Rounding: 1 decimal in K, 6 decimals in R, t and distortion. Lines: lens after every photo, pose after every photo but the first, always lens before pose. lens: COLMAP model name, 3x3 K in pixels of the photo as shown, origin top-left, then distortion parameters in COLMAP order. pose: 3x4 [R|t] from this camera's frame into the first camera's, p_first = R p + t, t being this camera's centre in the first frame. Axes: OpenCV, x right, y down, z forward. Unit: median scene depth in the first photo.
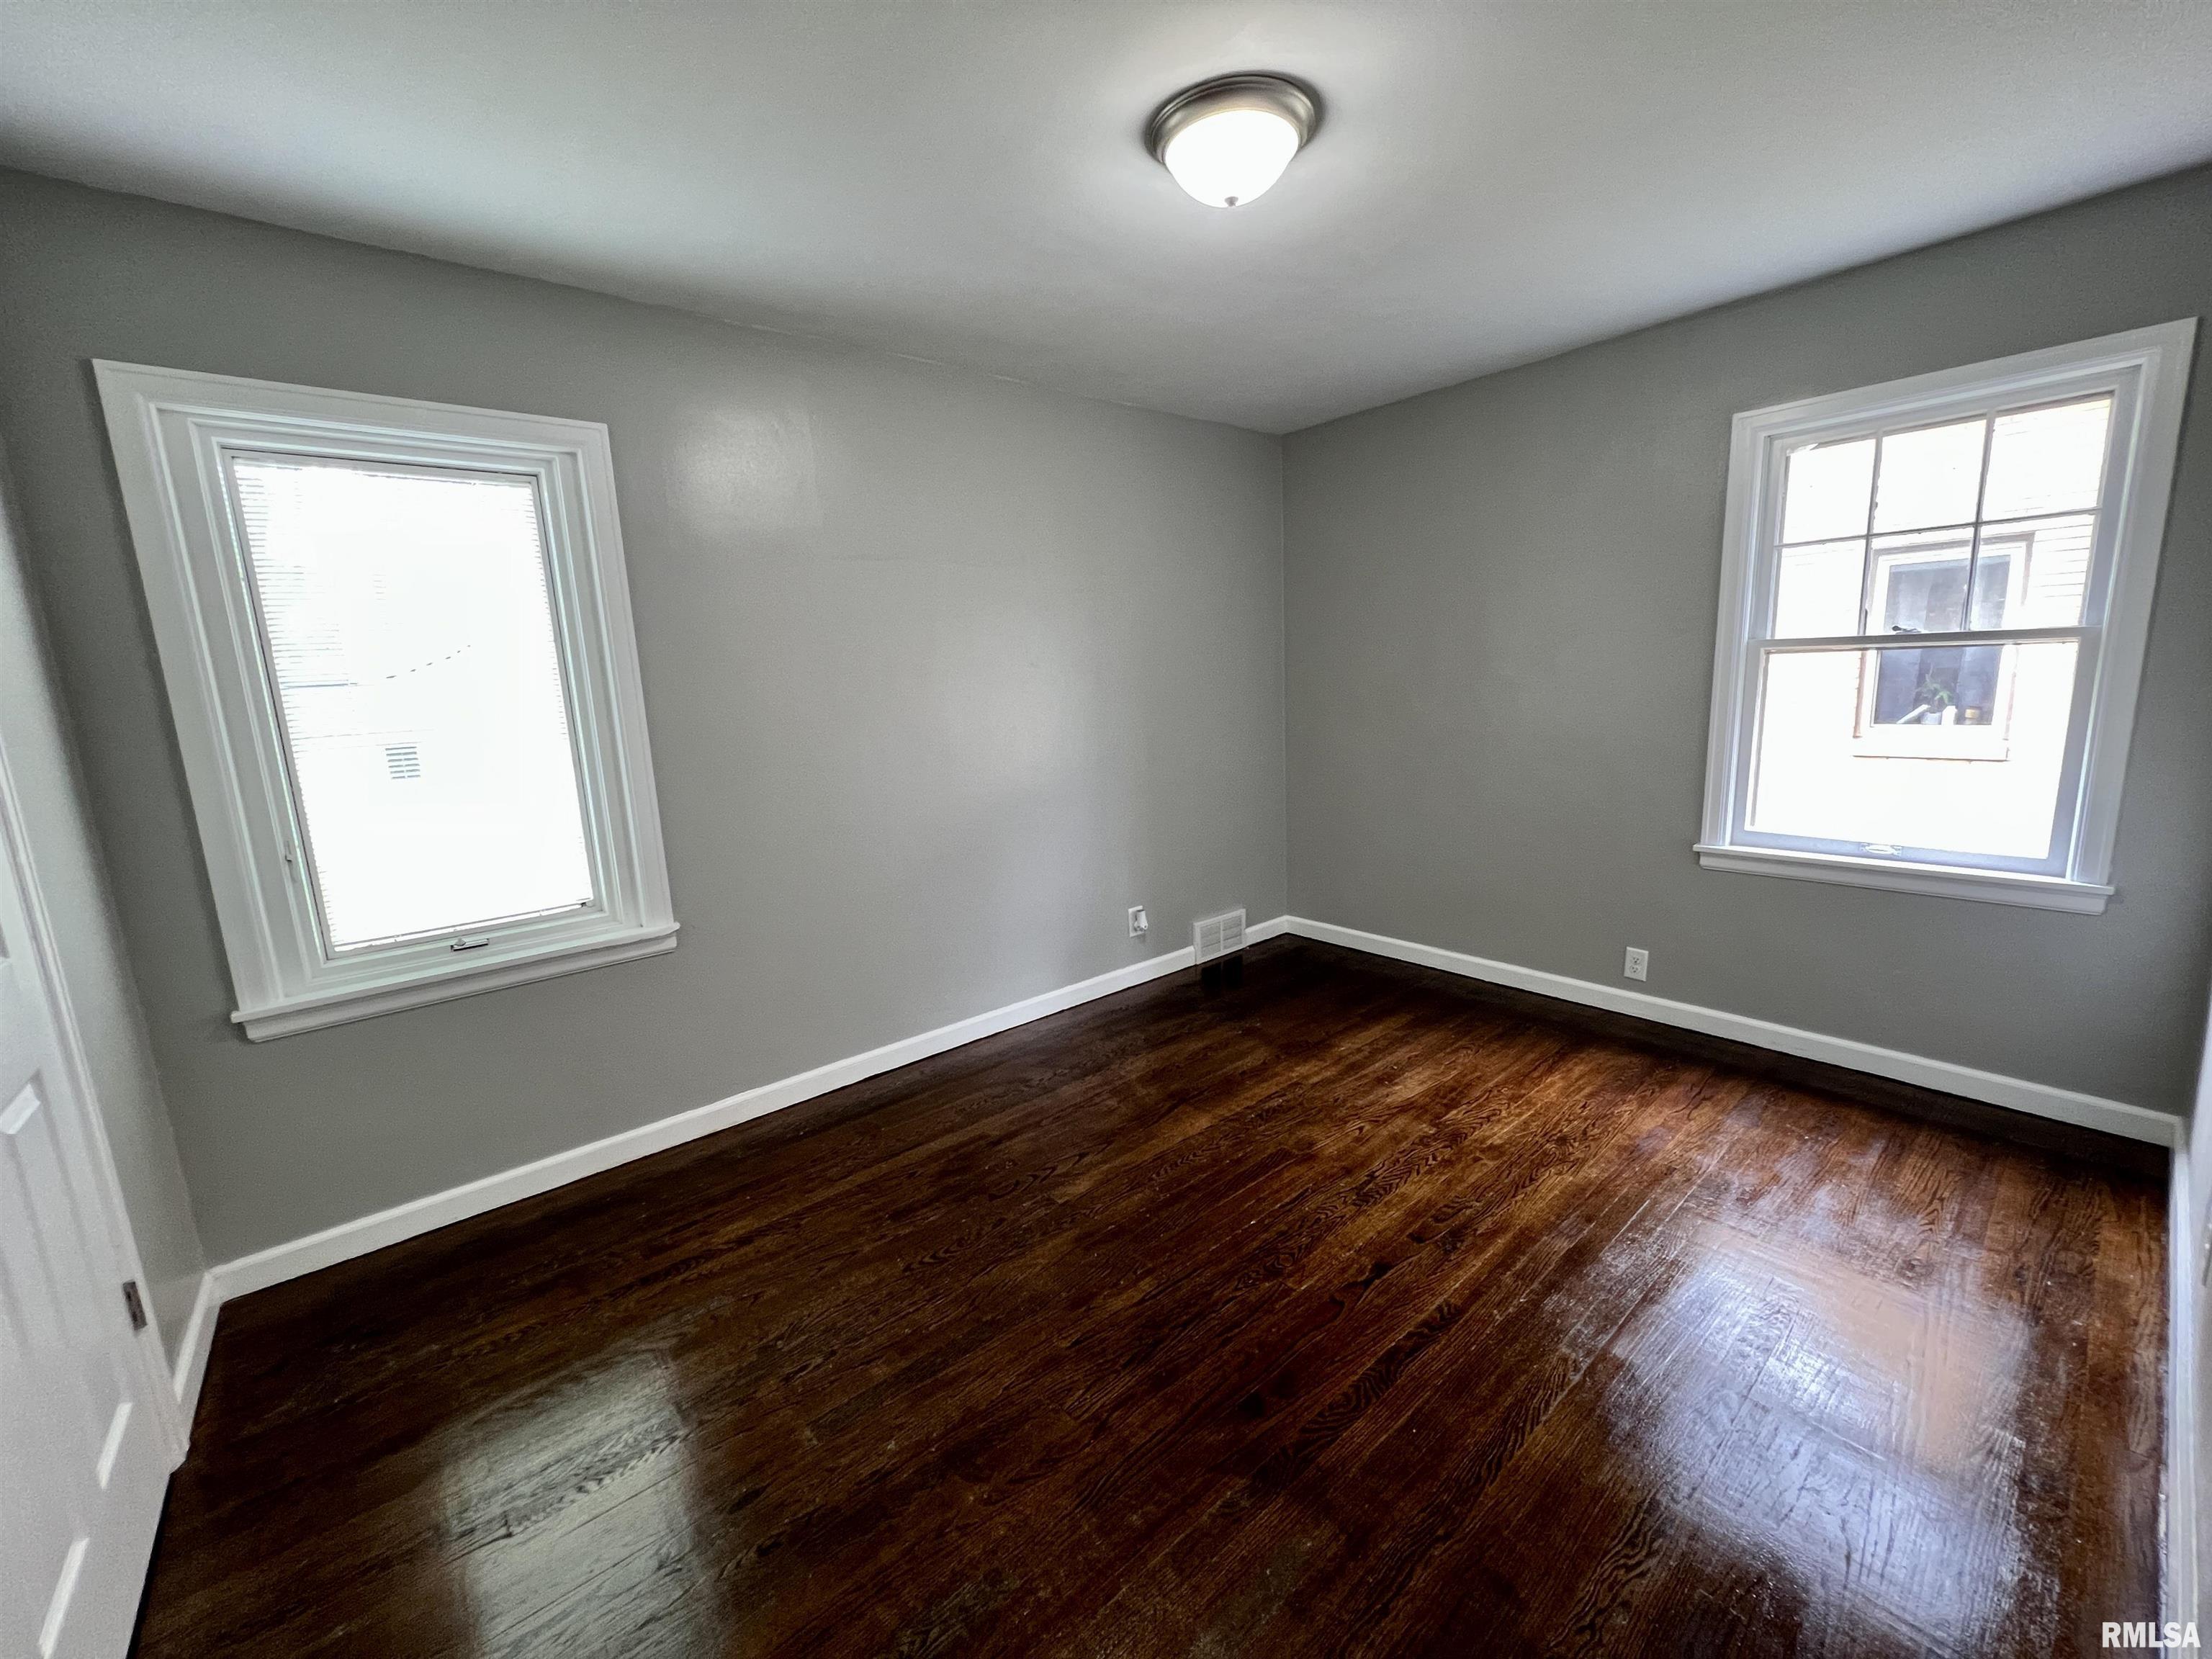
lens RADIAL K [[881.6, 0, 1106.0], [0, 881.6, 829.5], [0, 0, 1]] dist [-0.002195, -0.000107]
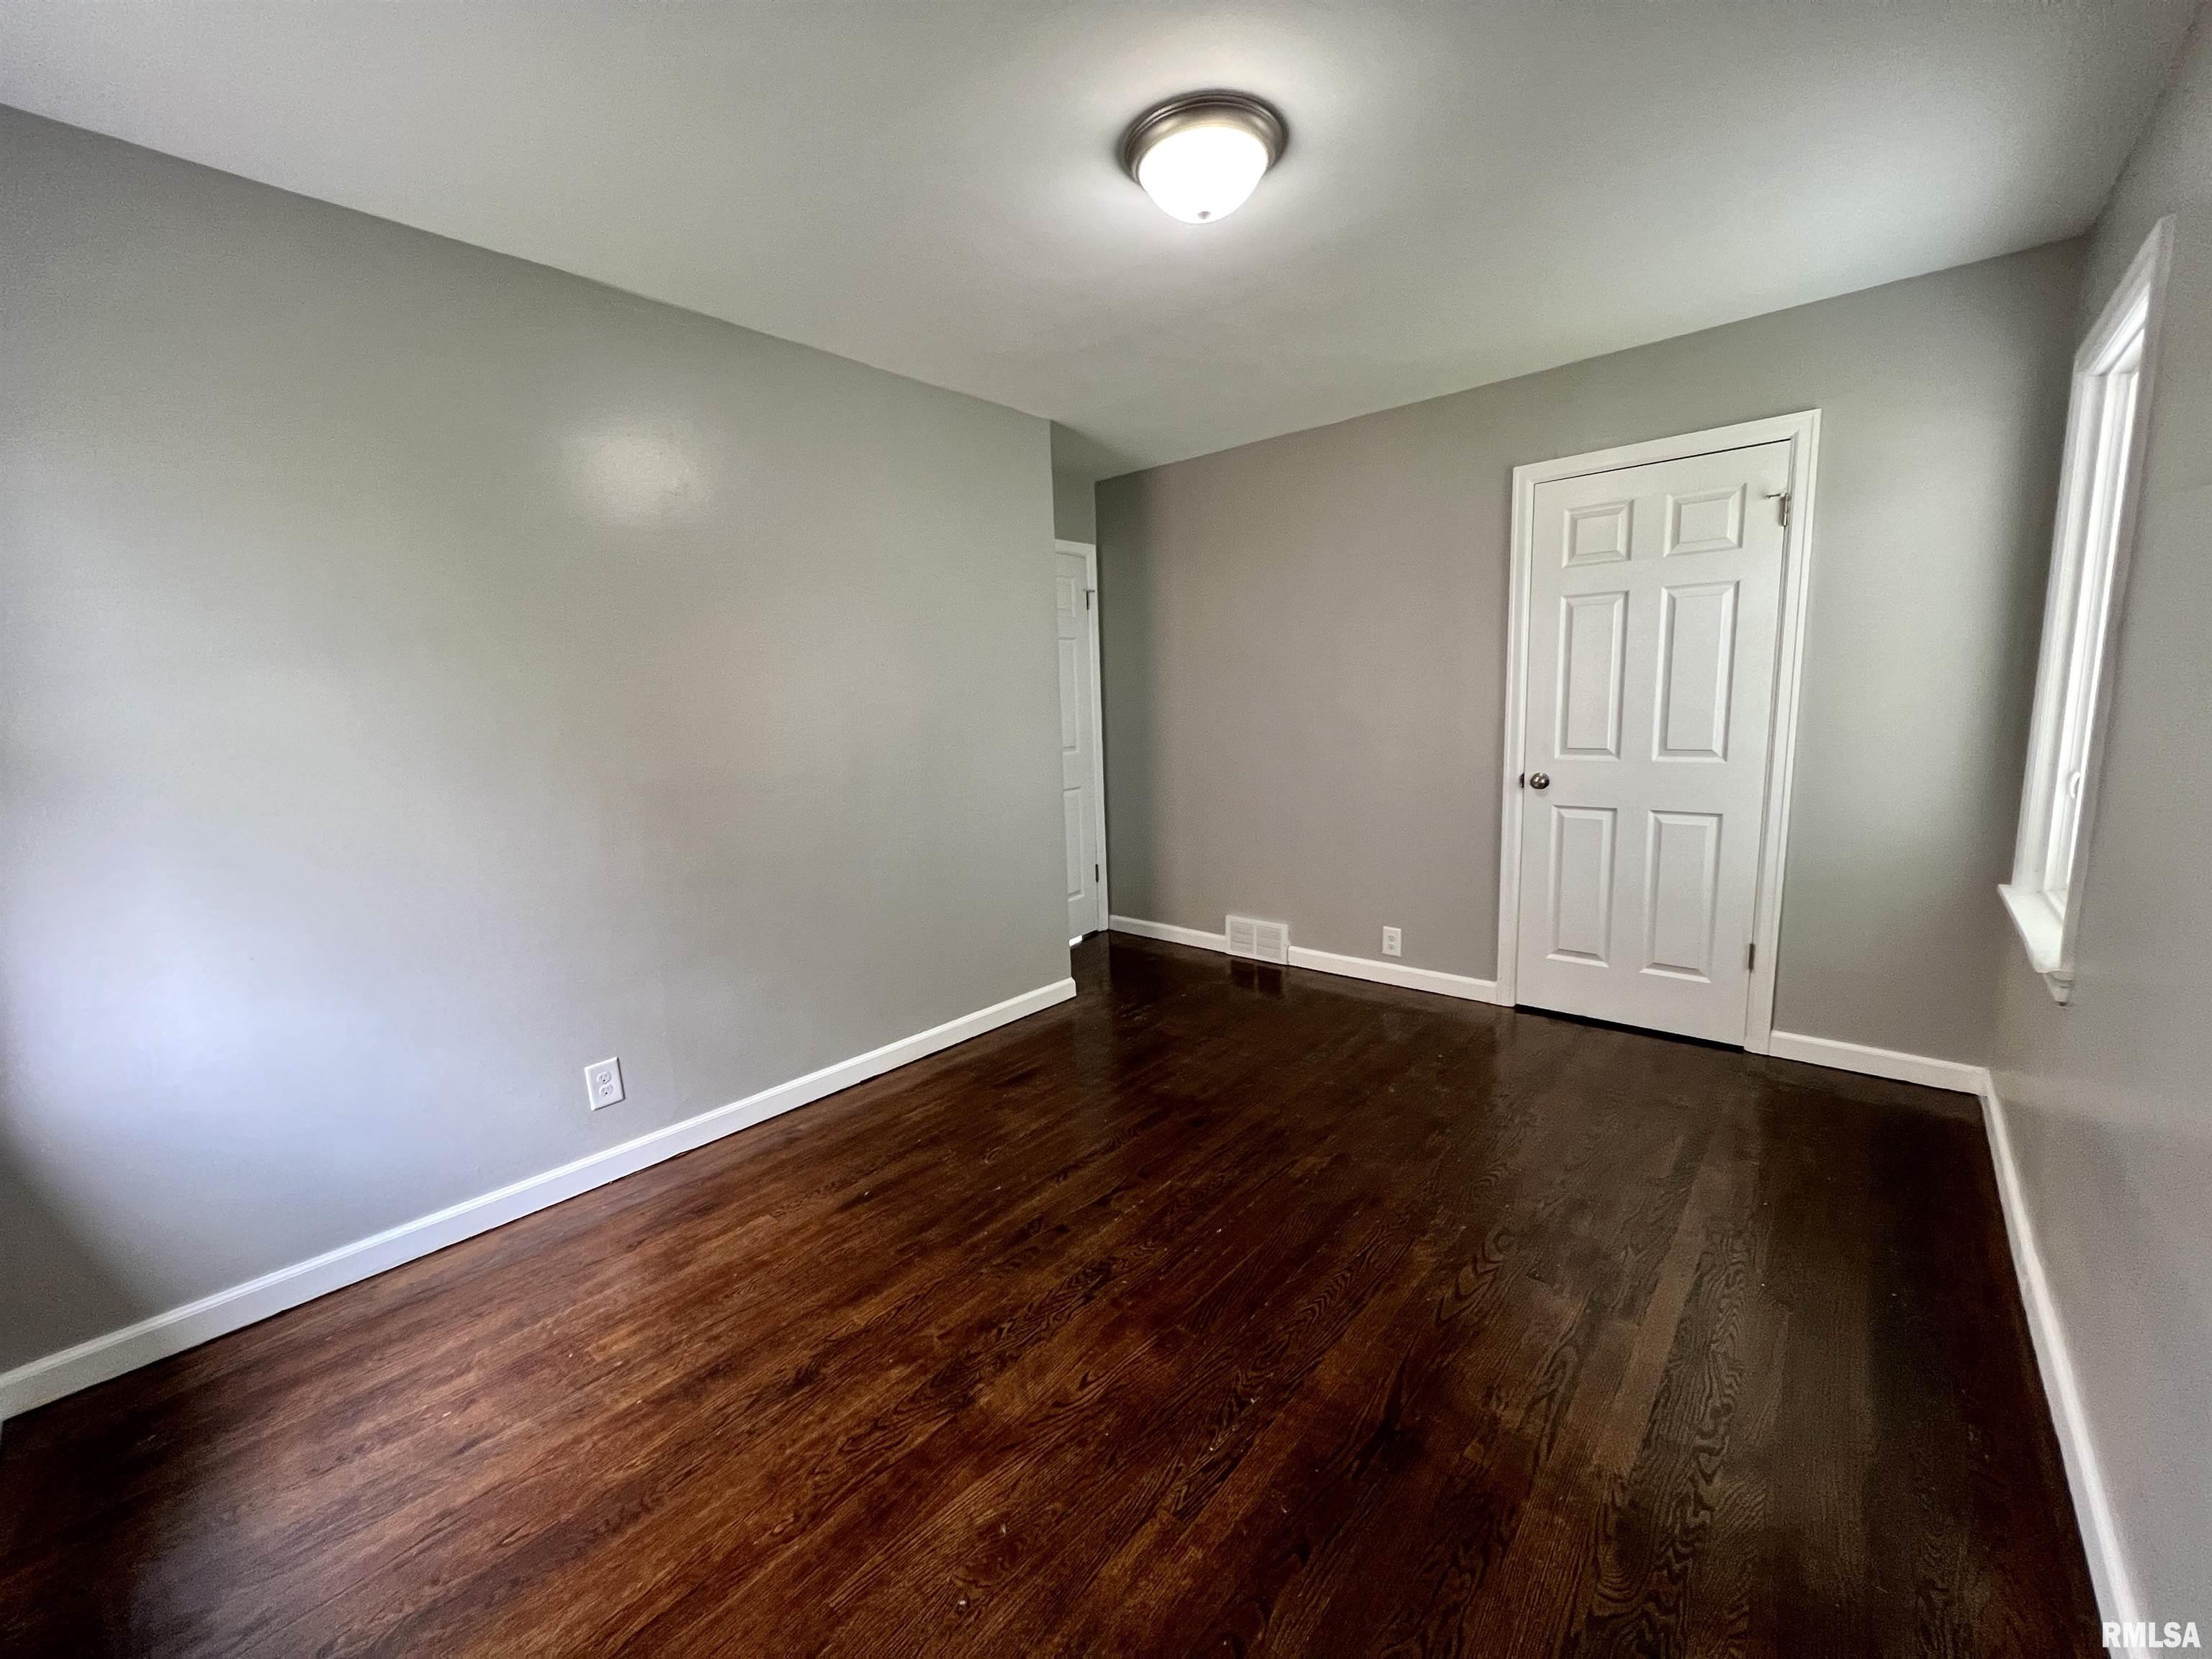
lens RADIAL K [[881.6, 0, 1106.0], [0, 881.6, 829.5], [0, 0, 1]] dist [-0.002195, -0.000107]
pose [[-0.985545, 0.099411, -0.137177, 0.358045], [0.051097, 0.946451, 0.318780, -0.278889], [0.161522, 0.307162, -0.937850, 1.654651]]
